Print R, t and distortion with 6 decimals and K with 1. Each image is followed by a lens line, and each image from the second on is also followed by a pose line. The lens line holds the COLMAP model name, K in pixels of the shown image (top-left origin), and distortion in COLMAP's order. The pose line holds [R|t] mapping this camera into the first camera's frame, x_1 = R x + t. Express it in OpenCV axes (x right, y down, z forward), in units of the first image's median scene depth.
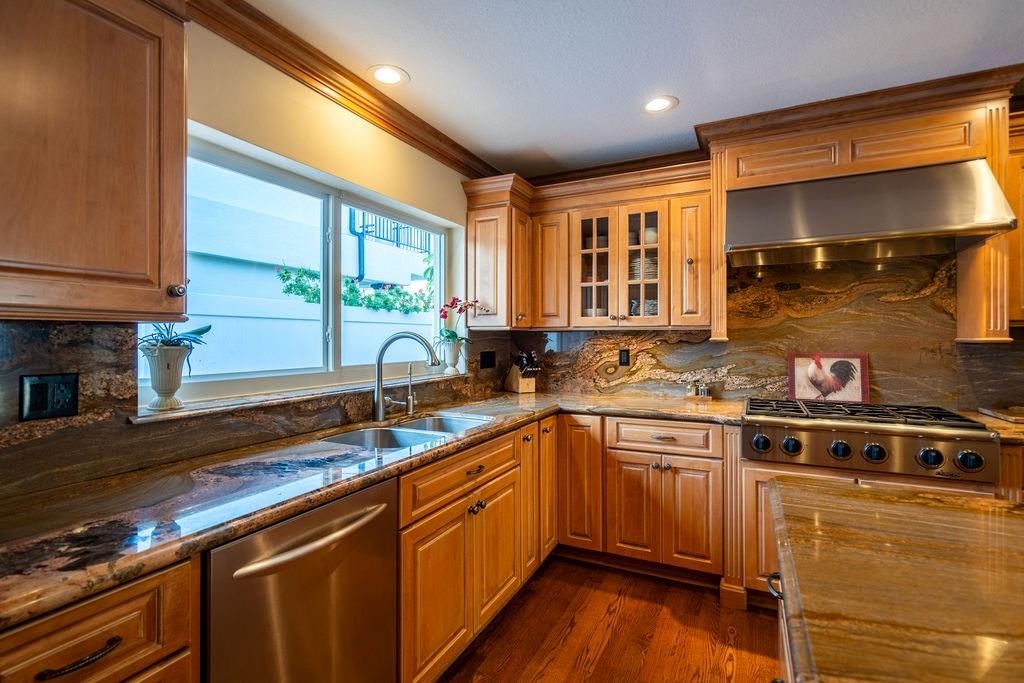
lens RADIAL K [[566.4, 0, 512.0], [0, 566.4, 341.5], [0, 0, 1]] dist [0.001285, 0.000289]
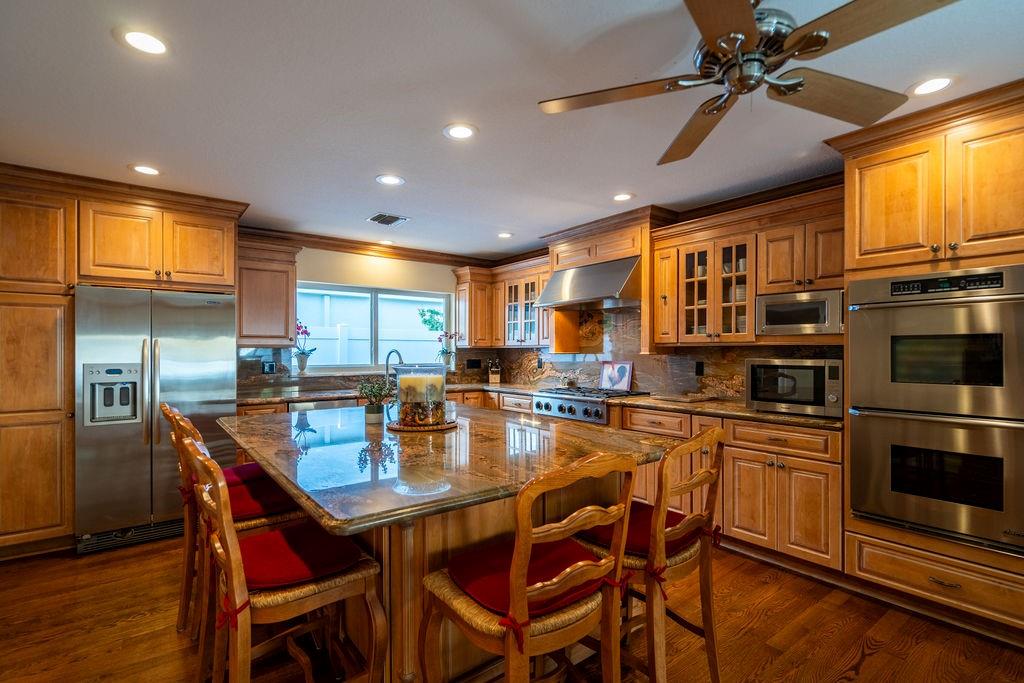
lens RADIAL K [[475.8, 0, 513.7], [0, 475.8, 348.9], [0, 0, 1]] dist [-0.000789, 0.000087]
pose [[0.926181, 0.000111, -0.377080, 0.697006], [-0.003556, 0.999958, -0.008439, -0.003250], [0.377063, 0.009157, 0.926142, -0.388106]]
